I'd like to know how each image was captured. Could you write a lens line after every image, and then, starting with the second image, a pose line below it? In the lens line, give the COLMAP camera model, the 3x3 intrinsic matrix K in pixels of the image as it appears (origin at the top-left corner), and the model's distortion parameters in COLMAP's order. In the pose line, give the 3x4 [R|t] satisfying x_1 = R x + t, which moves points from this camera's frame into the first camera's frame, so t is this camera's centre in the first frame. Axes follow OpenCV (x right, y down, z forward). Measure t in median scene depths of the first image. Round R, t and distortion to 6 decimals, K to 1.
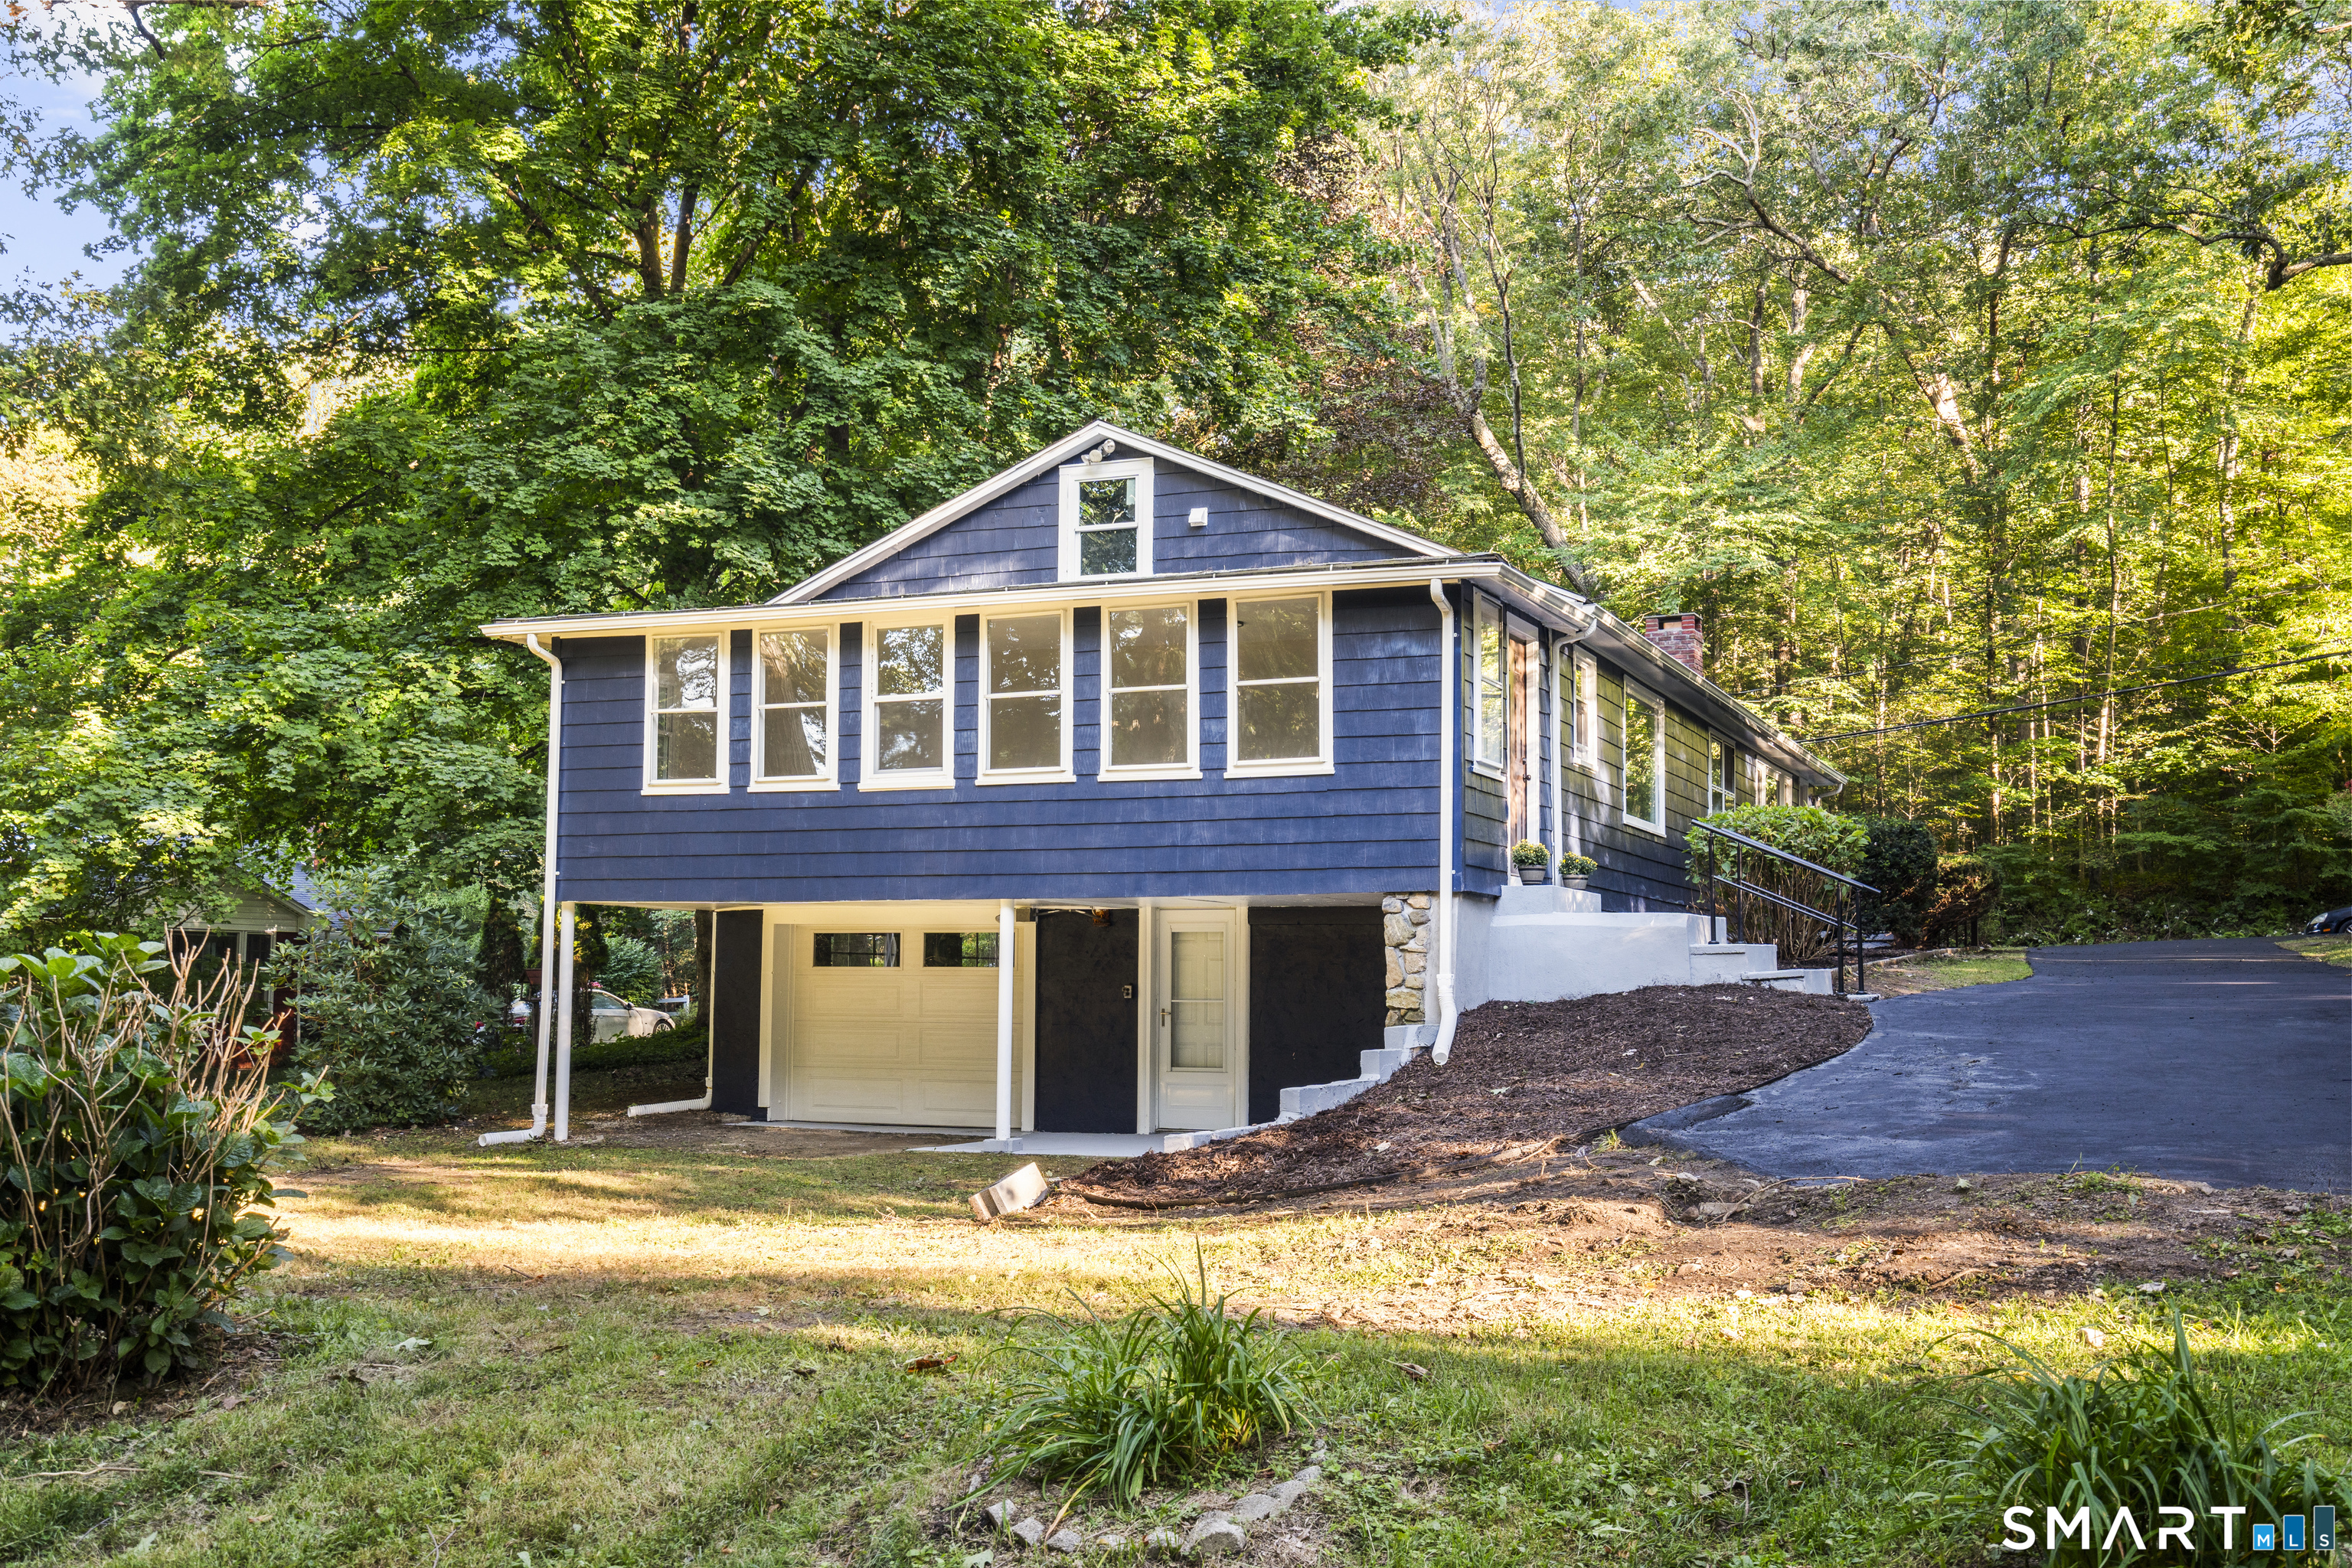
lens RADIAL K [[2262.2, 0, 1176.0], [0, 2262.2, 784.0], [0, 0, 1]] dist [0.001508, -0.026113]
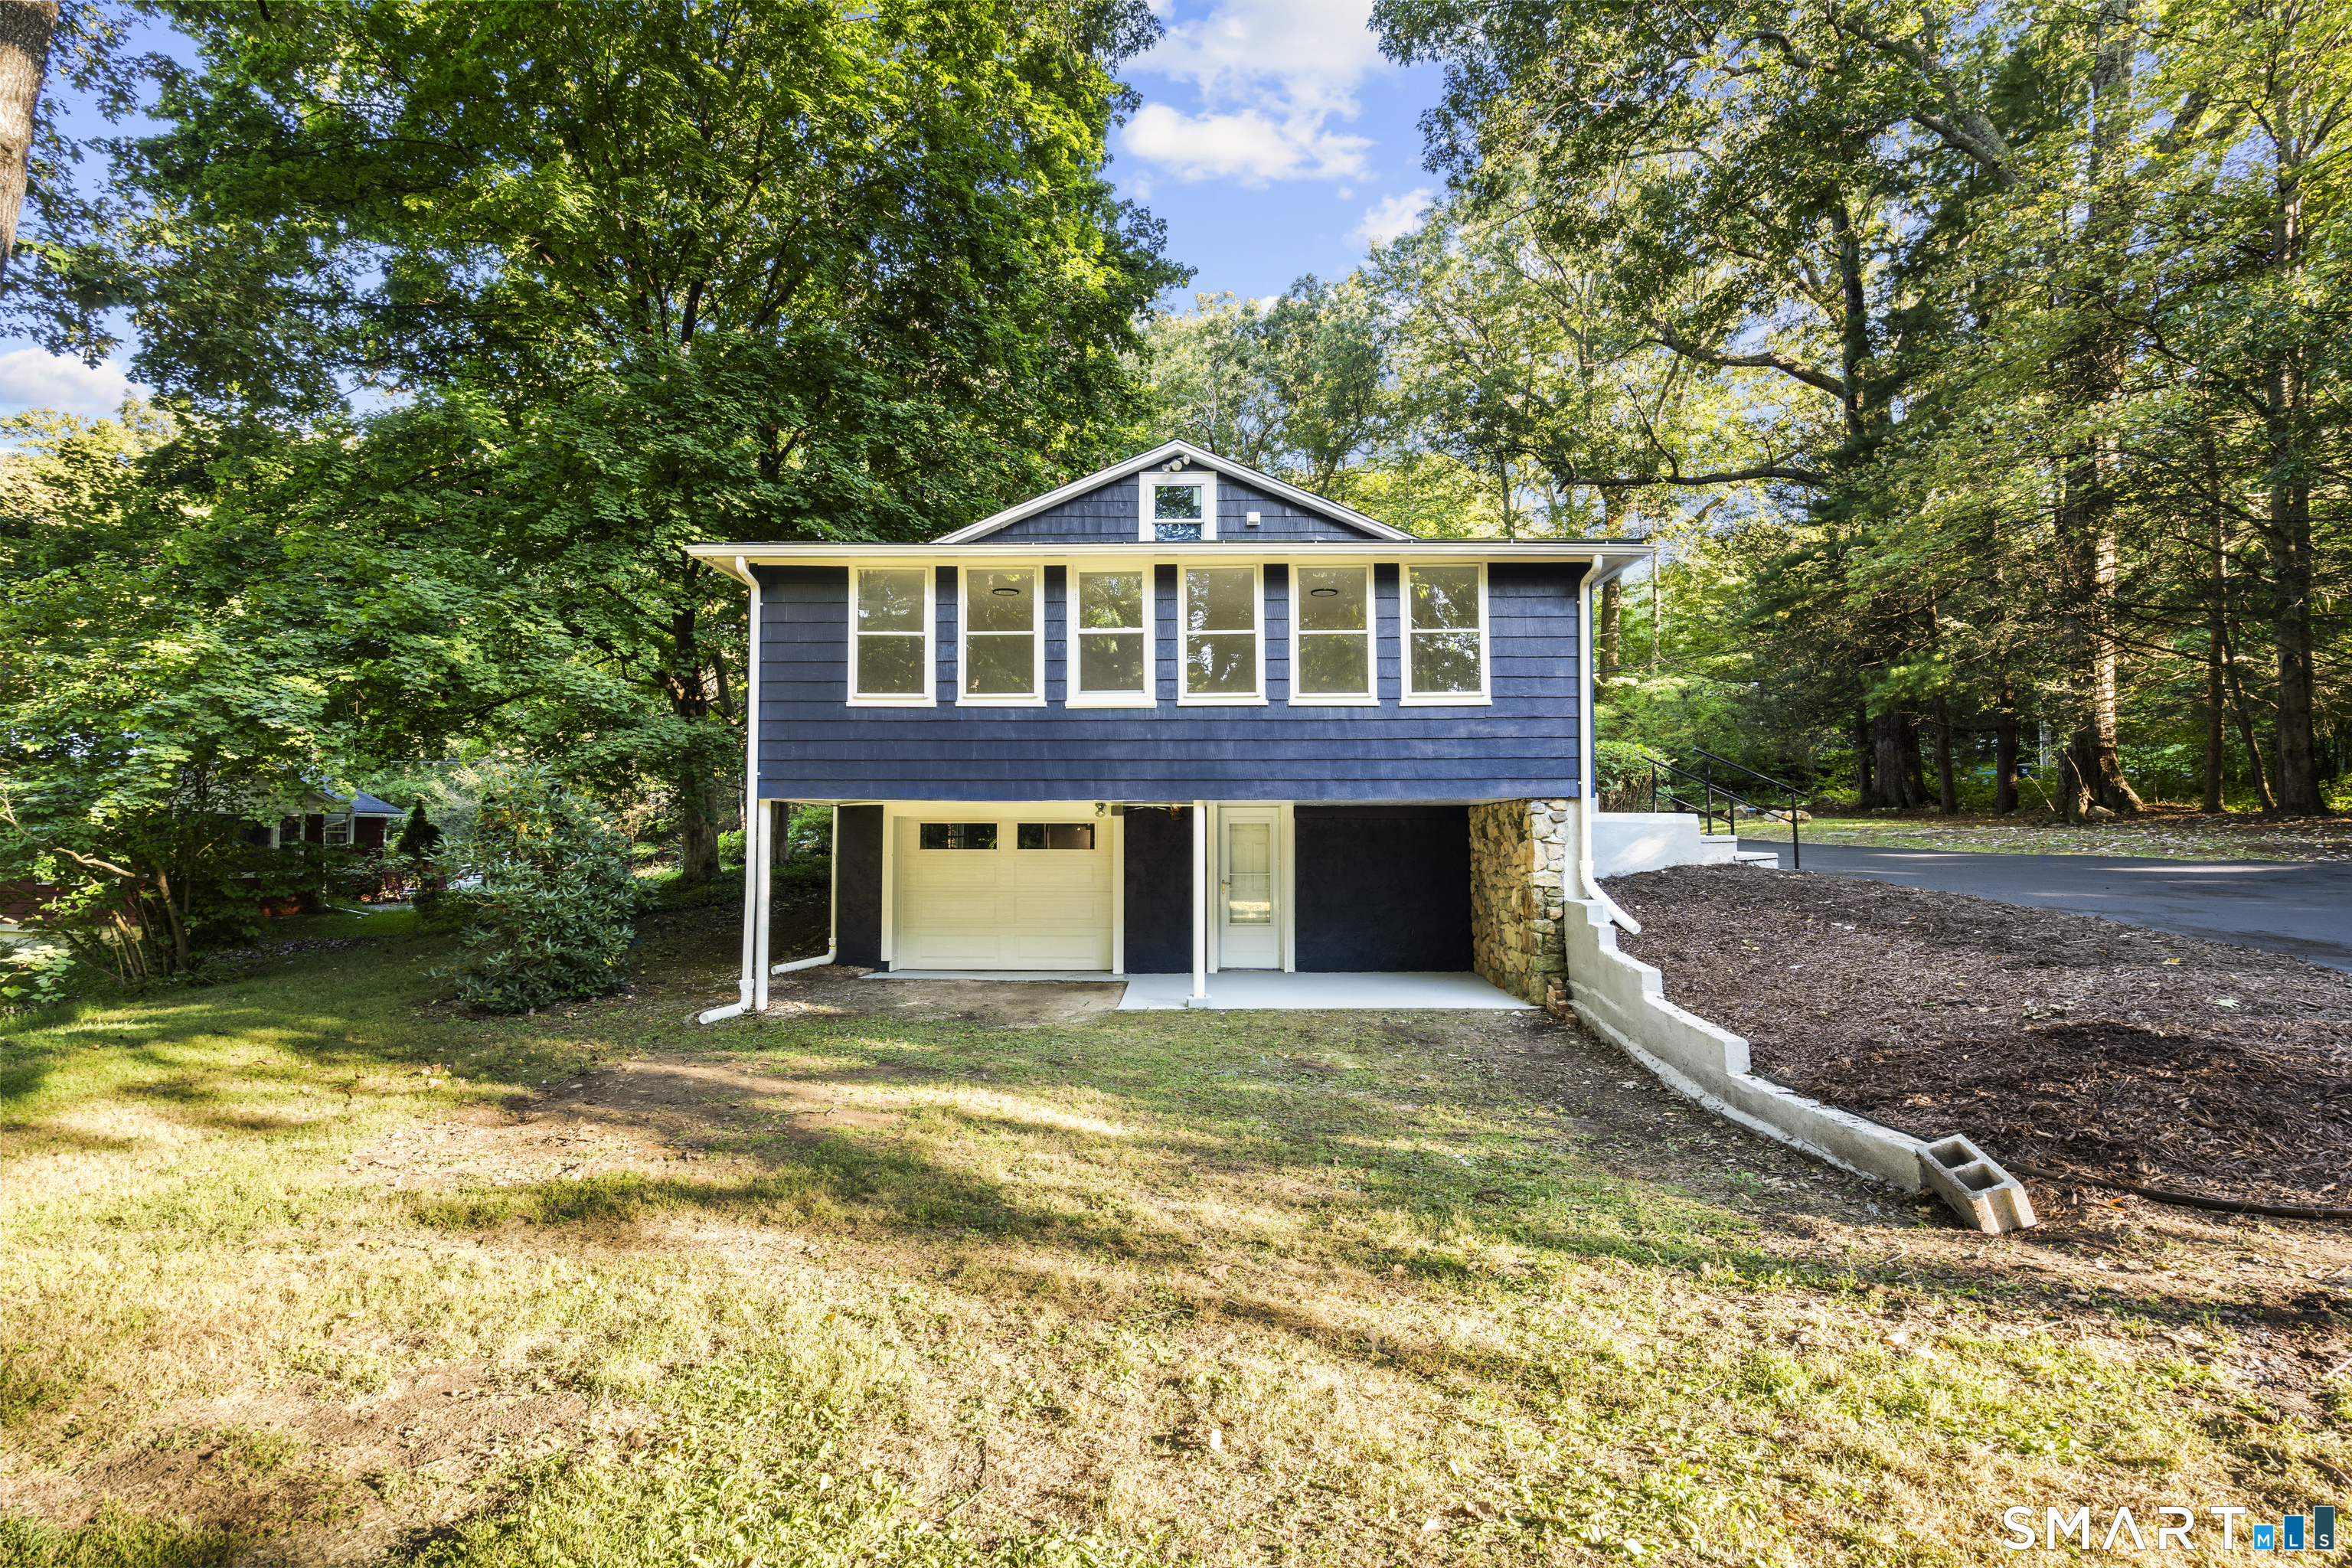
lens RADIAL K [[1055.9, 0, 1176.0], [0, 1055.9, 784.0], [0, 0, 1]] dist [-0.003273, 0.000765]
pose [[0.932517, 0.011581, 0.360940, -0.257894], [-0.026768, 0.998953, 0.037104, 0.018819], [-0.360132, -0.044261, 0.931851, 0.417257]]
